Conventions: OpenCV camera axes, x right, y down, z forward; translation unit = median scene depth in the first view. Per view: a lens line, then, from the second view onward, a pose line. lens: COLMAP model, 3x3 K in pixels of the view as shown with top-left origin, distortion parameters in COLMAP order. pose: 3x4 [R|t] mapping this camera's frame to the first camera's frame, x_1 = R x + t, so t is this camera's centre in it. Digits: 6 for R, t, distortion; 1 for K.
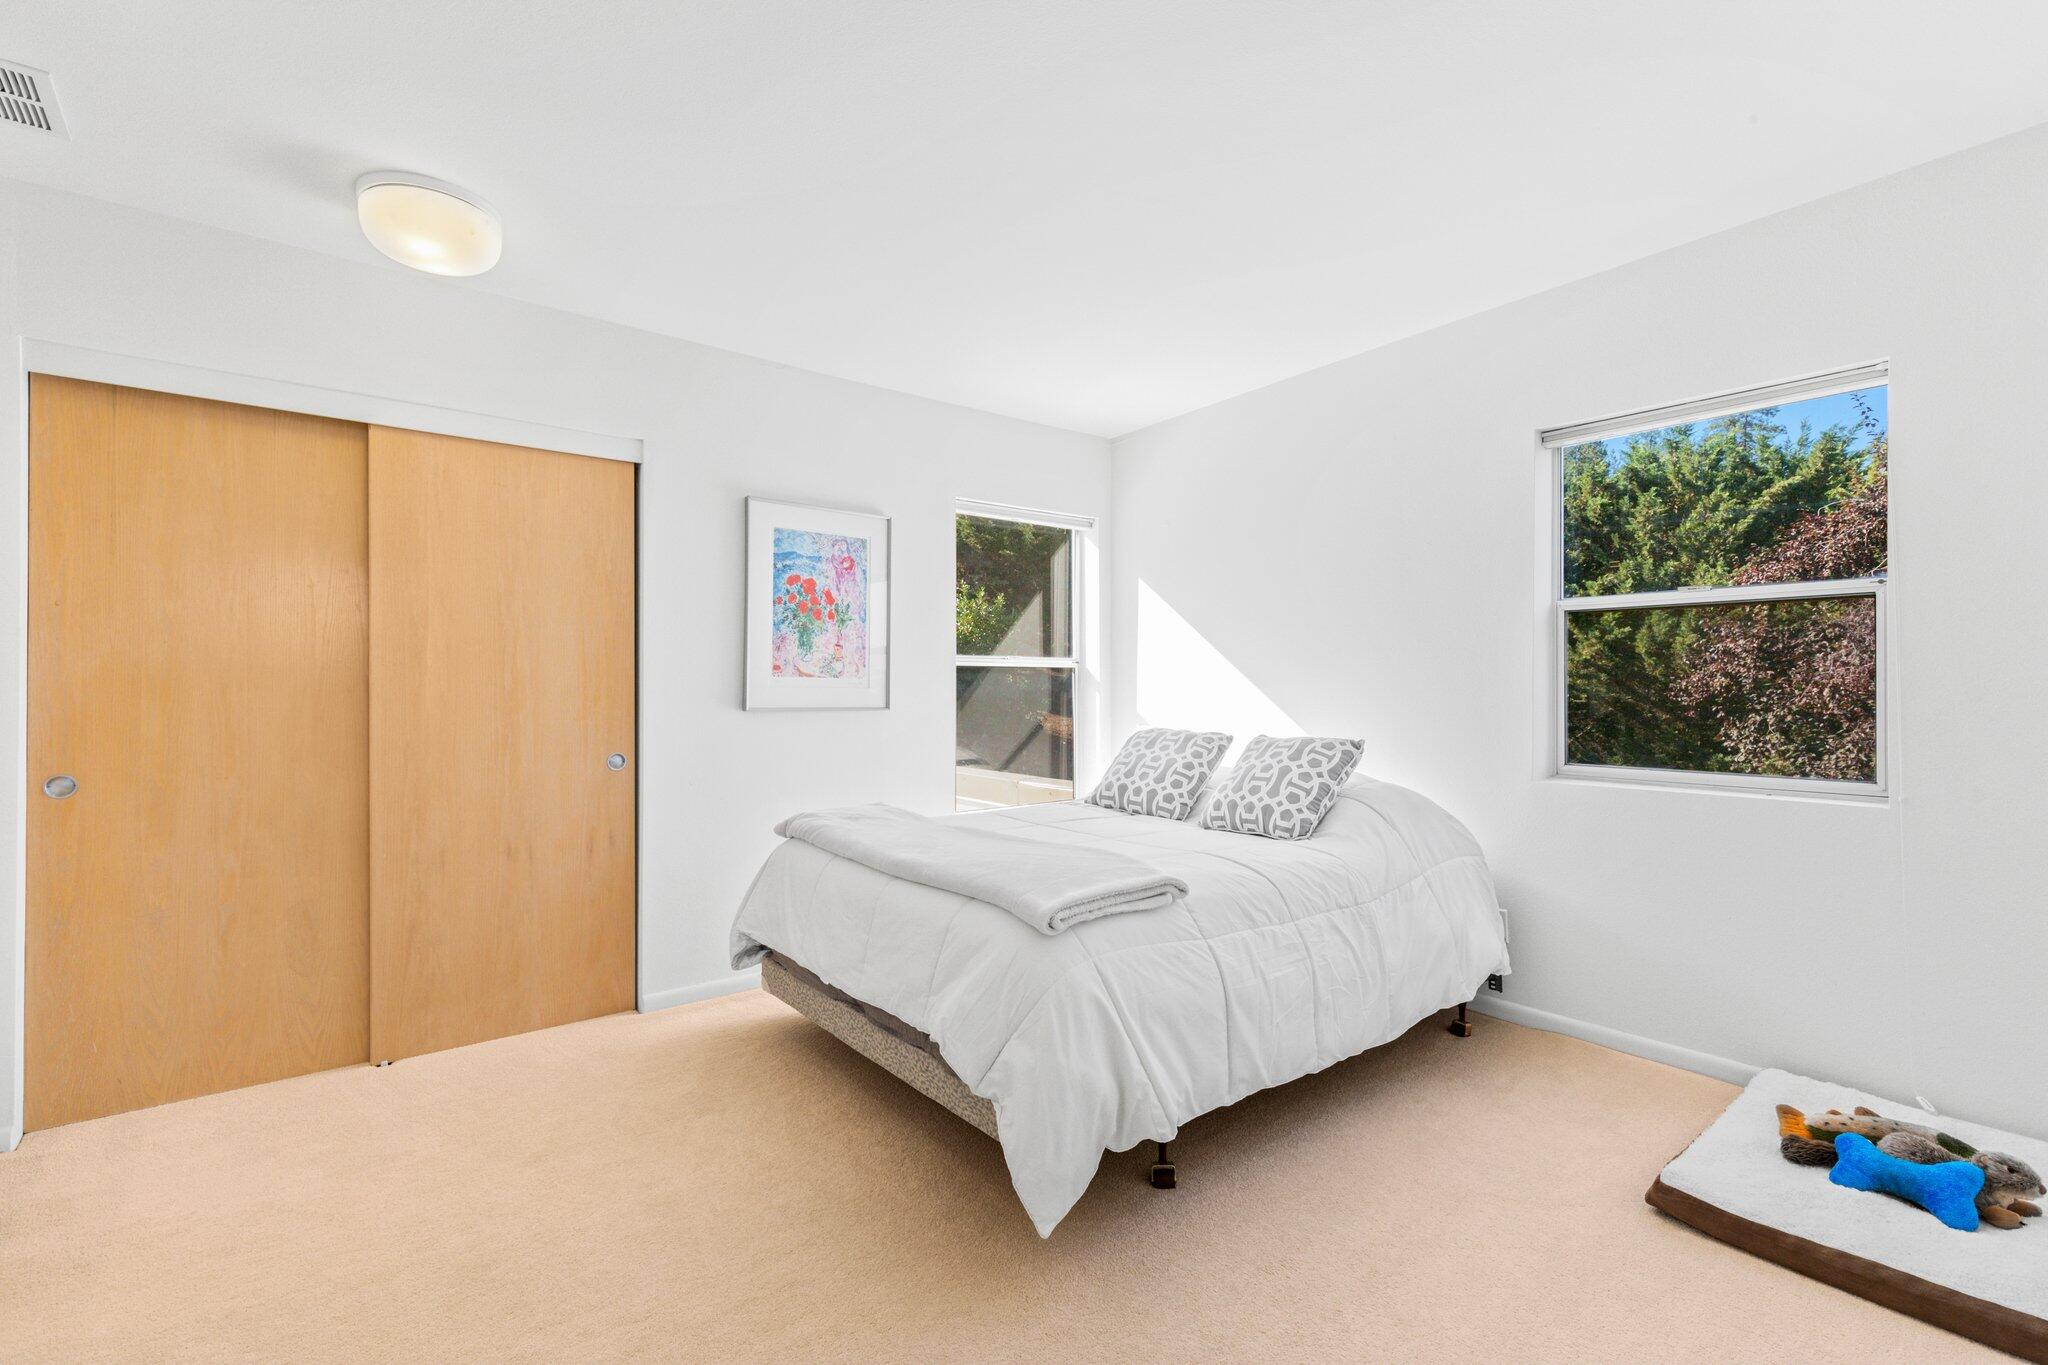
lens RADIAL K [[912.2, 0, 1029.6], [0, 912.2, 687.2], [0, 0, 1]] dist [0.002213, 0.000337]
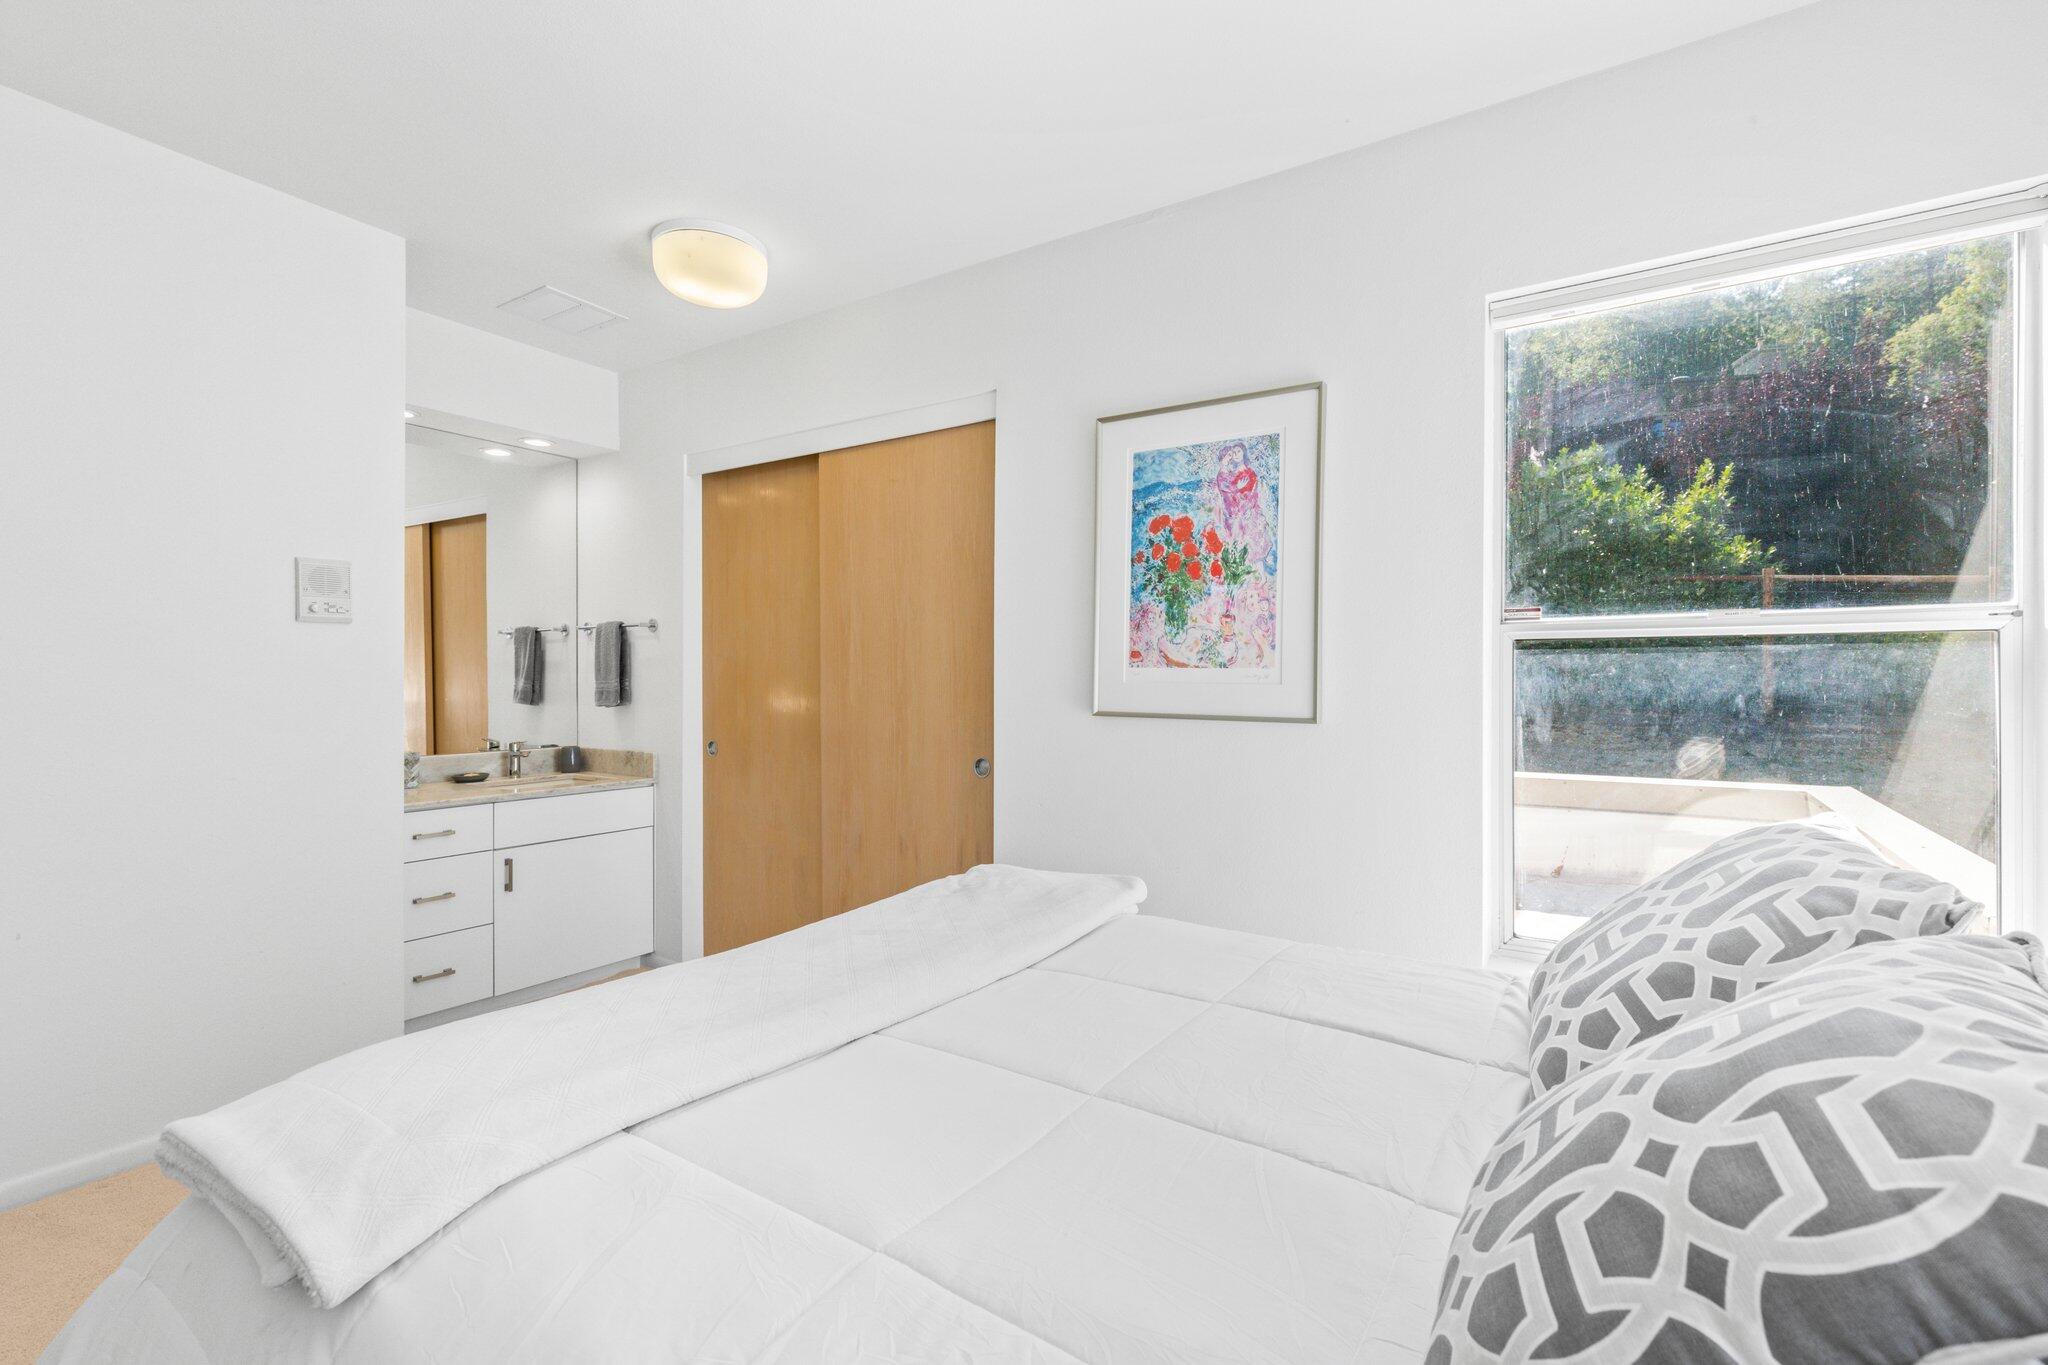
lens RADIAL K [[912.2, 0, 1021.2], [0, 912.2, 680.0], [0, 0, 1]] dist [0.002213, 0.000337]
pose [[0.315890, 0.001850, -0.948794, 0.347631], [0.002104, 0.999994, 0.002650, -0.003960], [0.948794, -0.002833, 0.315884, 0.684234]]
